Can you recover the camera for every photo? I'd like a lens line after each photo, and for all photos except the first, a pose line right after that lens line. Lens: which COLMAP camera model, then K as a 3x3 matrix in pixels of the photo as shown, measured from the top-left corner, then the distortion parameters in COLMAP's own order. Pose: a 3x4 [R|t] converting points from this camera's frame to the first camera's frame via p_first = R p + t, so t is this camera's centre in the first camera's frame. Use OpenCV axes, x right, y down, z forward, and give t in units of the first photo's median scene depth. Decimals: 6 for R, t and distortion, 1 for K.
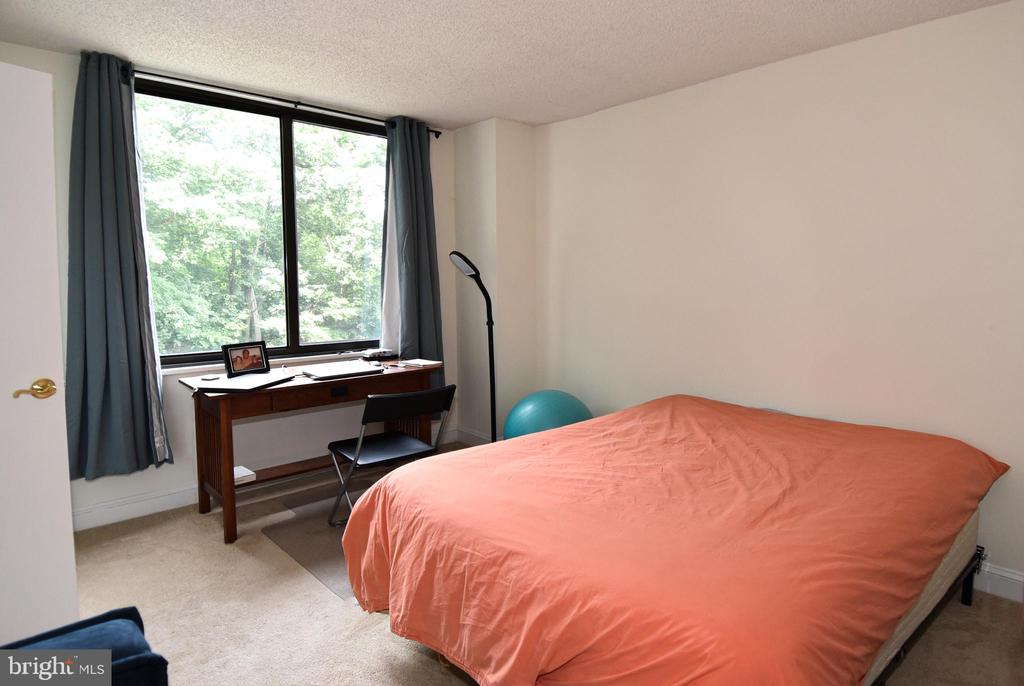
lens RADIAL K [[536.6, 0, 516.8], [0, 536.6, 321.6], [0, 0, 1]] dist [0.002246, -0.001307]
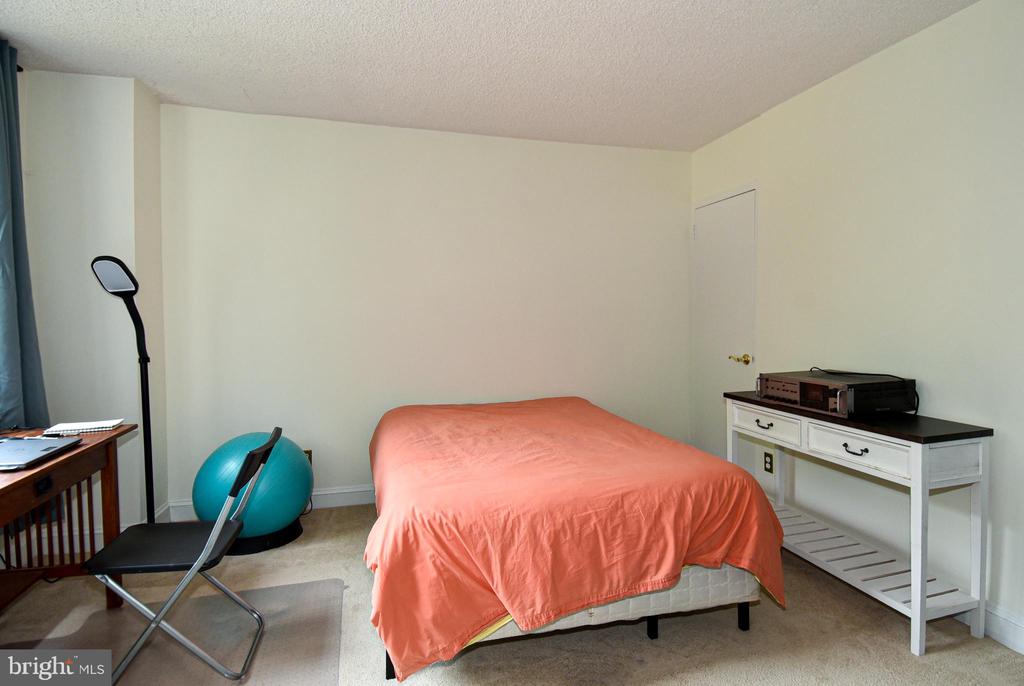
lens RADIAL K [[555.1, 0, 530.0], [0, 555.1, 335.7], [0, 0, 1]] dist [0.018841, -0.001640]
pose [[0.458009, -0.035790, 0.888227, -1.242414], [0.070648, 0.997494, 0.003764, 0.010848], [-0.886136, 0.061028, 0.459389, 0.505504]]
